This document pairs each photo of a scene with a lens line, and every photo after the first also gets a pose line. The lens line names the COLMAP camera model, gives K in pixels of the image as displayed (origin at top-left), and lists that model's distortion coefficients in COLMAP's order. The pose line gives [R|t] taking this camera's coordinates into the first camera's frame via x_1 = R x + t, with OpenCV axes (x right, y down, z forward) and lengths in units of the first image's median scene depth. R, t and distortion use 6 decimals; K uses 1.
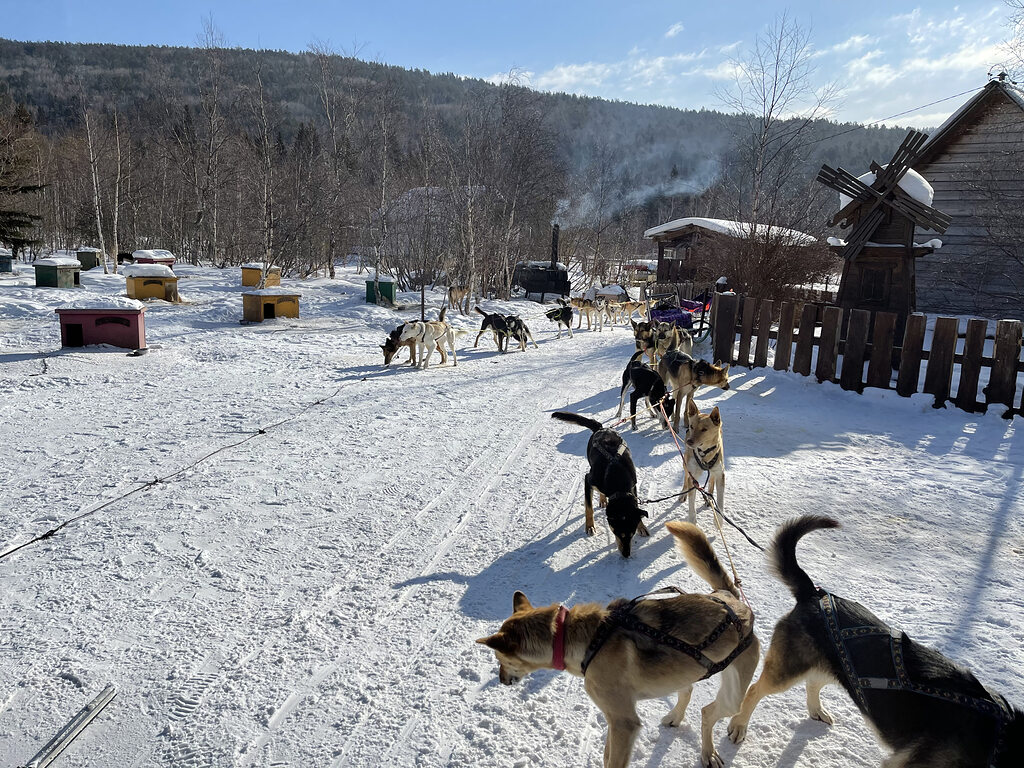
lens RADIAL K [[760.6, 0, 515.9], [0, 760.6, 379.5], [0, 0, 1]] dist [0.052230, -0.064164]
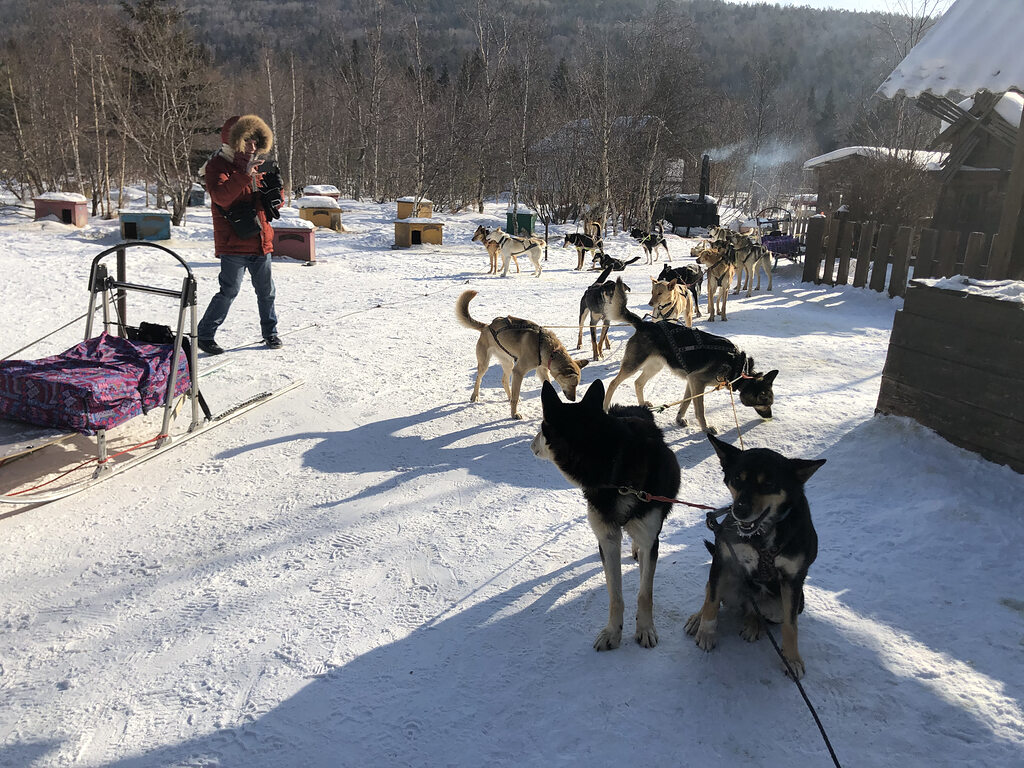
lens RADIAL K [[828.4, 0, 501.6], [0, 828.4, 389.9], [0, 0, 1]] dist [0.036191, -0.051104]
pose [[0.974321, 0.048826, -0.219805, 0.060908], [-0.033566, 0.996793, 0.072638, 0.032164], [0.222647, -0.063395, 0.972836, -0.132800]]
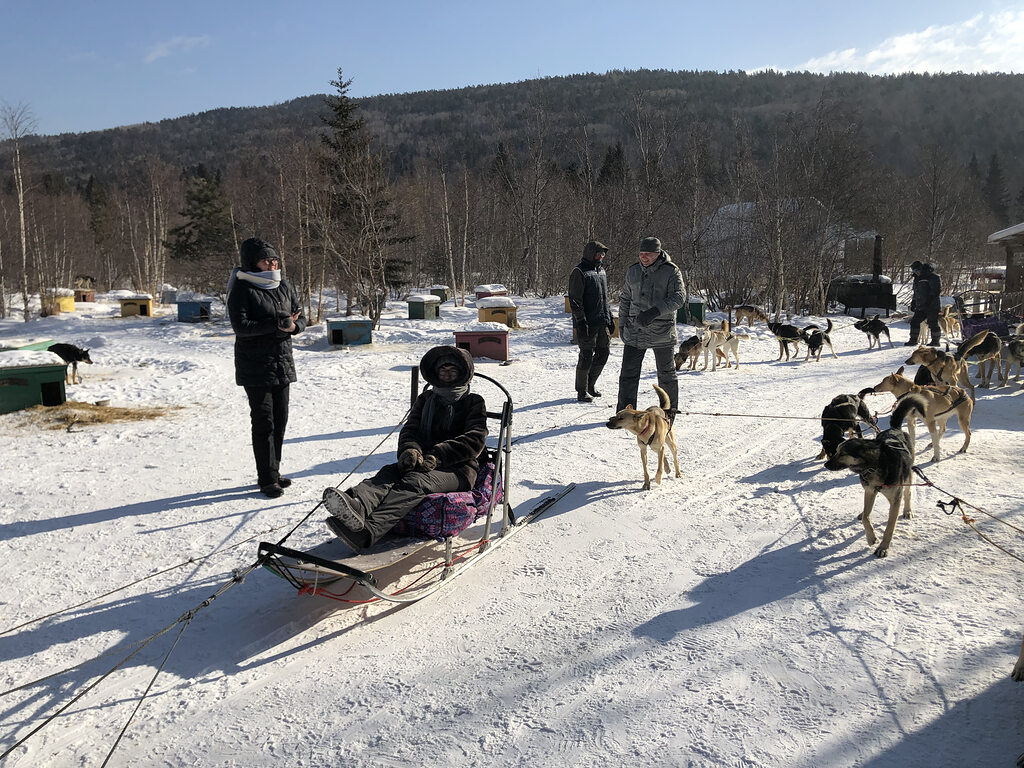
lens RADIAL K [[828.4, 0, 502.6], [0, 828.4, 385.8], [0, 0, 1]] dist [0.036191, -0.051104]
pose [[0.922727, -0.000872, -0.385454, 0.026800], [-0.011148, 0.999519, -0.028947, 0.024001], [0.385293, 0.031008, 0.922273, -0.168520]]
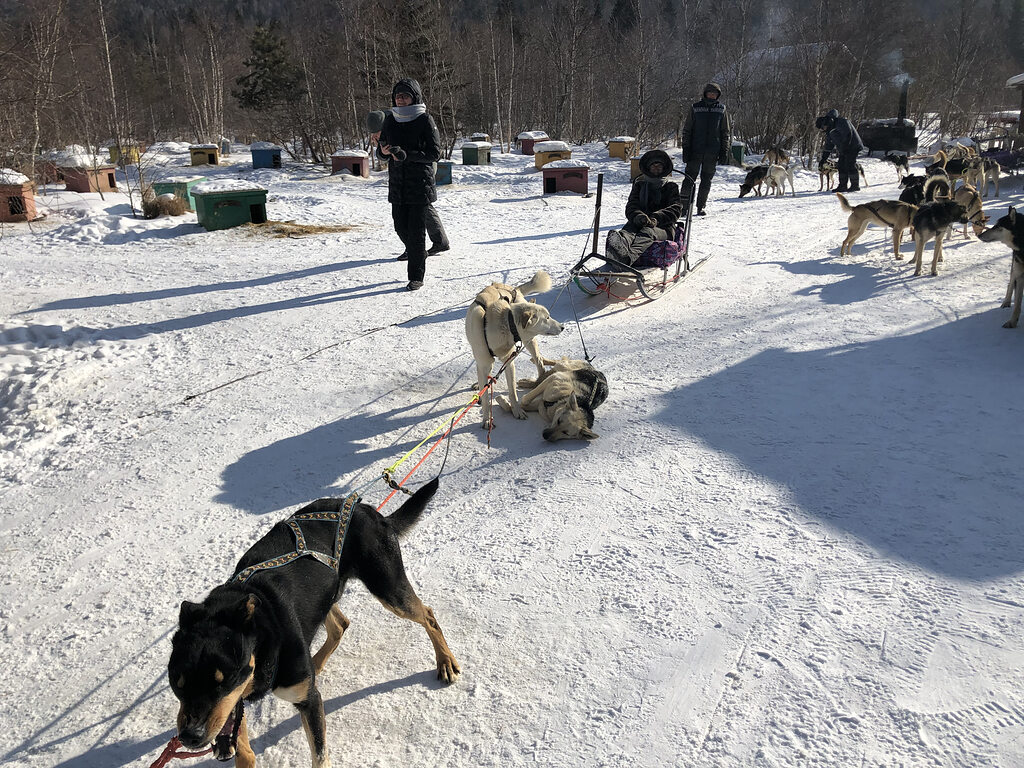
lens RADIAL K [[828.4, 0, 506.1], [0, 828.4, 384.5], [0, 0, 1]] dist [0.036191, -0.051104]
pose [[0.924454, 0.054825, -0.377330, 0.003573], [-0.002903, 0.990592, 0.136818, 0.060537], [0.381281, -0.125387, 0.915916, -0.342420]]
